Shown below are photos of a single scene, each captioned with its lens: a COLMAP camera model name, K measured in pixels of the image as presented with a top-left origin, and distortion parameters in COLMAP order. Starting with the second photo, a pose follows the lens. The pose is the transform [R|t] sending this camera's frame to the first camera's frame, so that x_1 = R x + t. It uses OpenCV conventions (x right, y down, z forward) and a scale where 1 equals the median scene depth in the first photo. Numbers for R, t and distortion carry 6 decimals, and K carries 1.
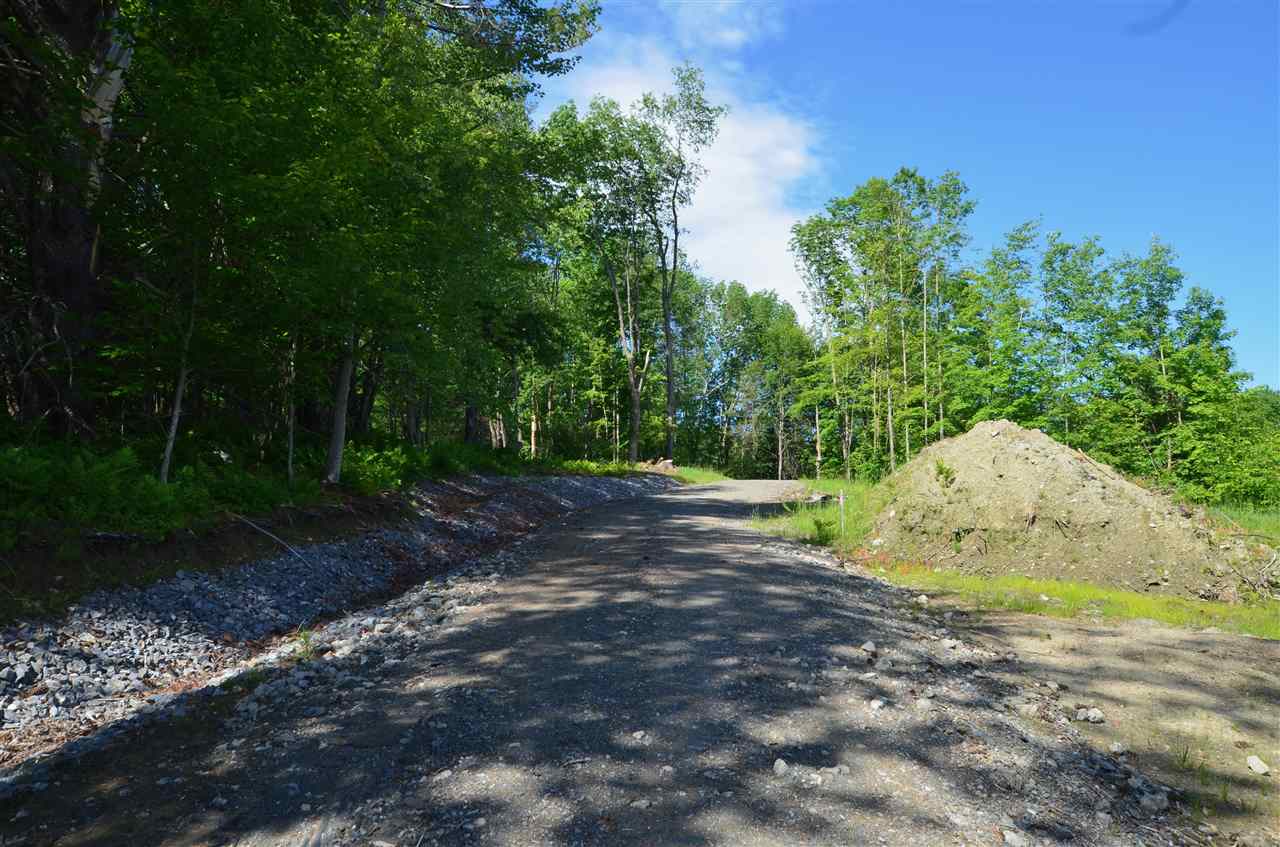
lens RADIAL K [[894.4, 0, 640.0], [0, 894.4, 423.5], [0, 0, 1]] dist [-0.005353, 0.001605]
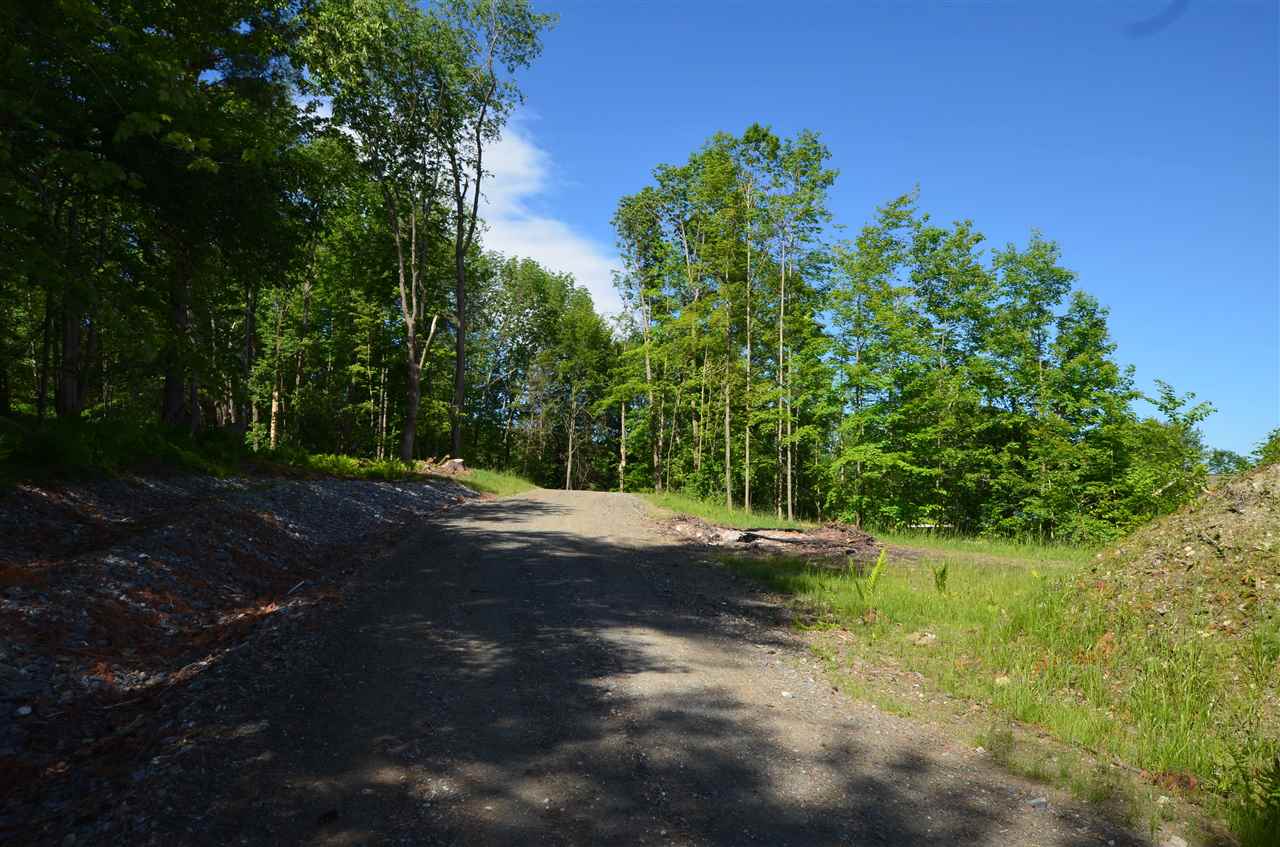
lens RADIAL K [[894.4, 0, 640.0], [0, 894.4, 423.5], [0, 0, 1]] dist [-0.005353, 0.001605]
pose [[0.964656, 0.055612, 0.257577, -0.013432], [-0.056317, 0.998402, -0.004646, 0.004639], [-0.257424, -0.010024, 0.966247, 0.194773]]
